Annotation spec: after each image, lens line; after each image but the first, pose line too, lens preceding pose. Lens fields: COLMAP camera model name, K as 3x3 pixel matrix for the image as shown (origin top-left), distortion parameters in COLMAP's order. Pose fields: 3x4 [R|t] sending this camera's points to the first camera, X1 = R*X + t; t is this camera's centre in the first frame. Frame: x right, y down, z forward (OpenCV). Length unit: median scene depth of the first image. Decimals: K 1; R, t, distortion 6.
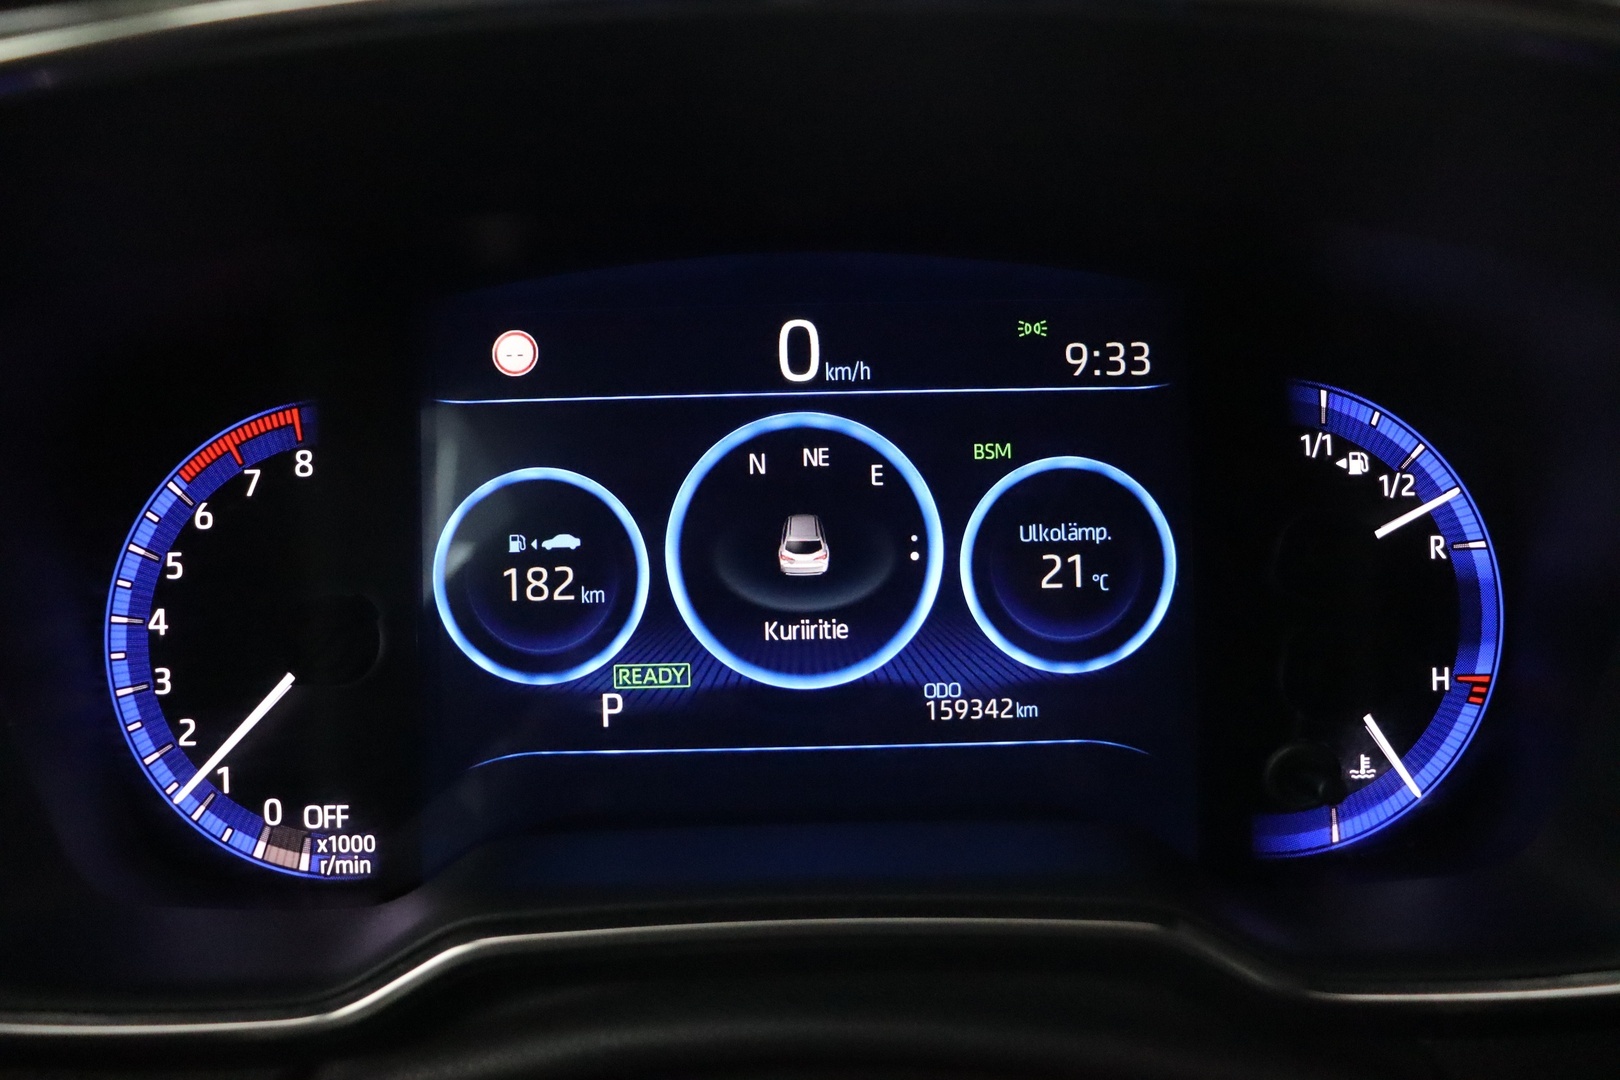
lens RADIAL K [[1588.7, 0, 809.7], [0, 1588.7, 539.4], [0, 0, 1]] dist [-0.149036, 0.000000]
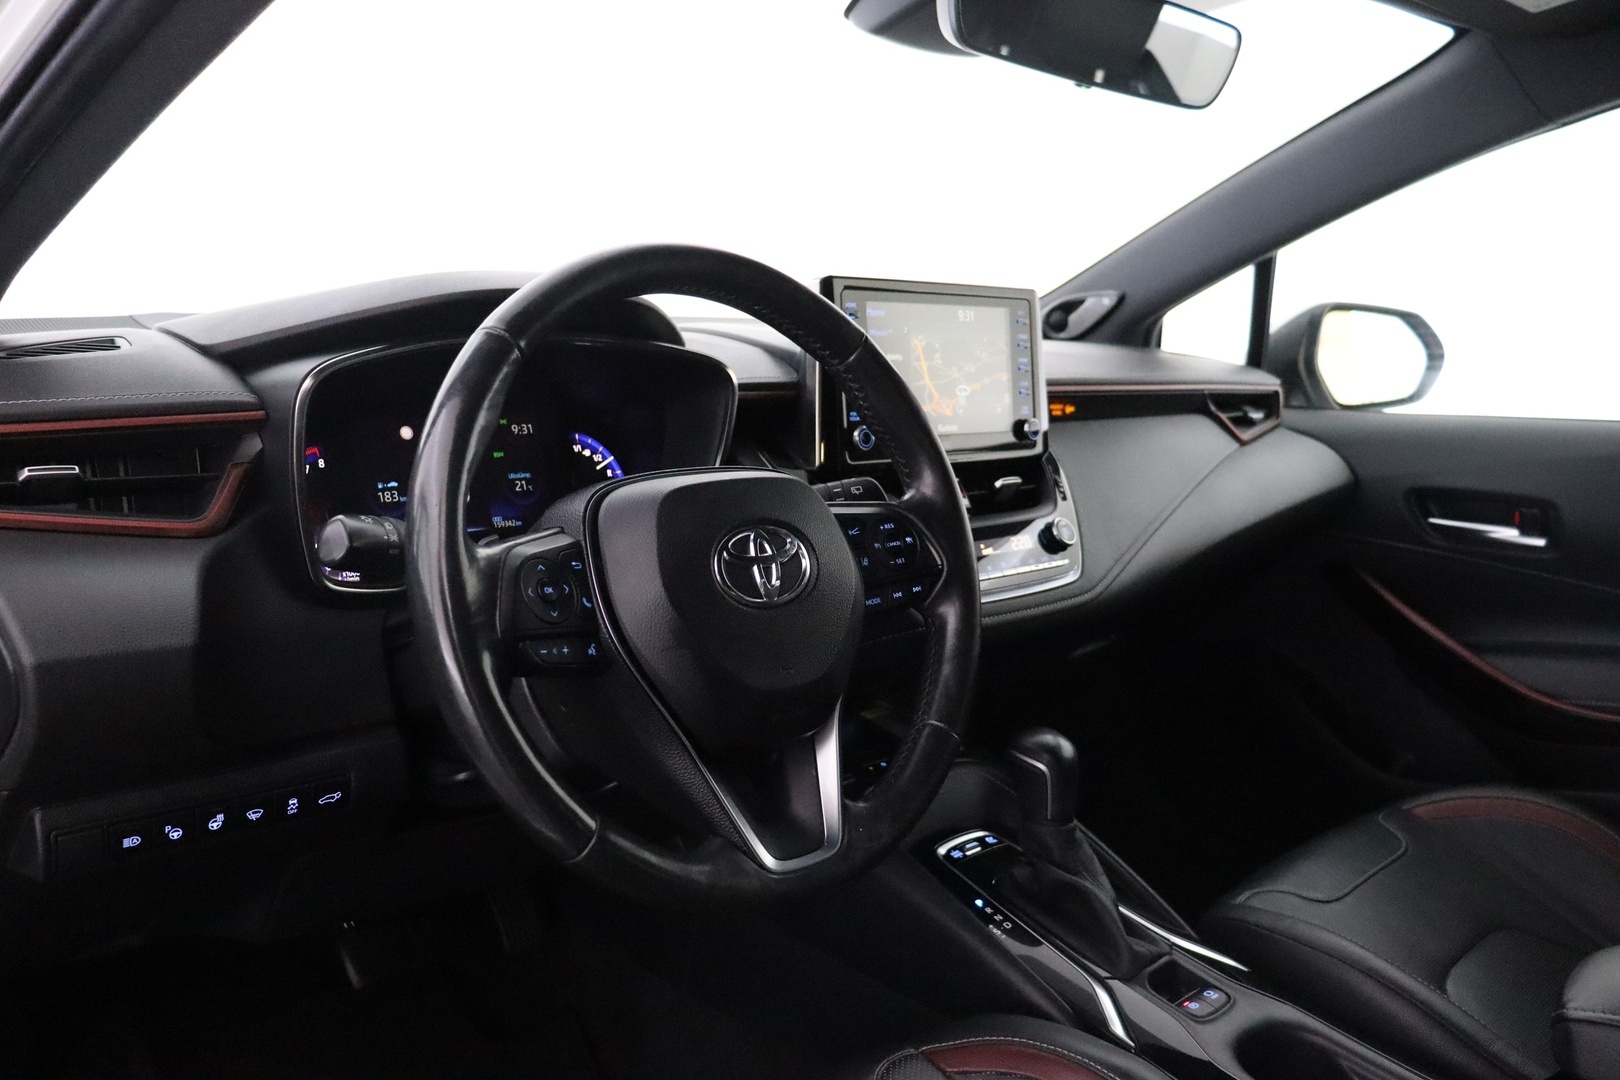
lens RADIAL K [[1329.0, 0, 810.7], [0, 1329.0, 540.0], [0, 0, 1]] dist [0.004036, 0.004097]
pose [[0.741244, -0.082510, 0.666145, -1.427395], [0.184610, 0.979204, -0.084137, 0.534817], [-0.645350, 0.185343, 0.741061, -1.724483]]
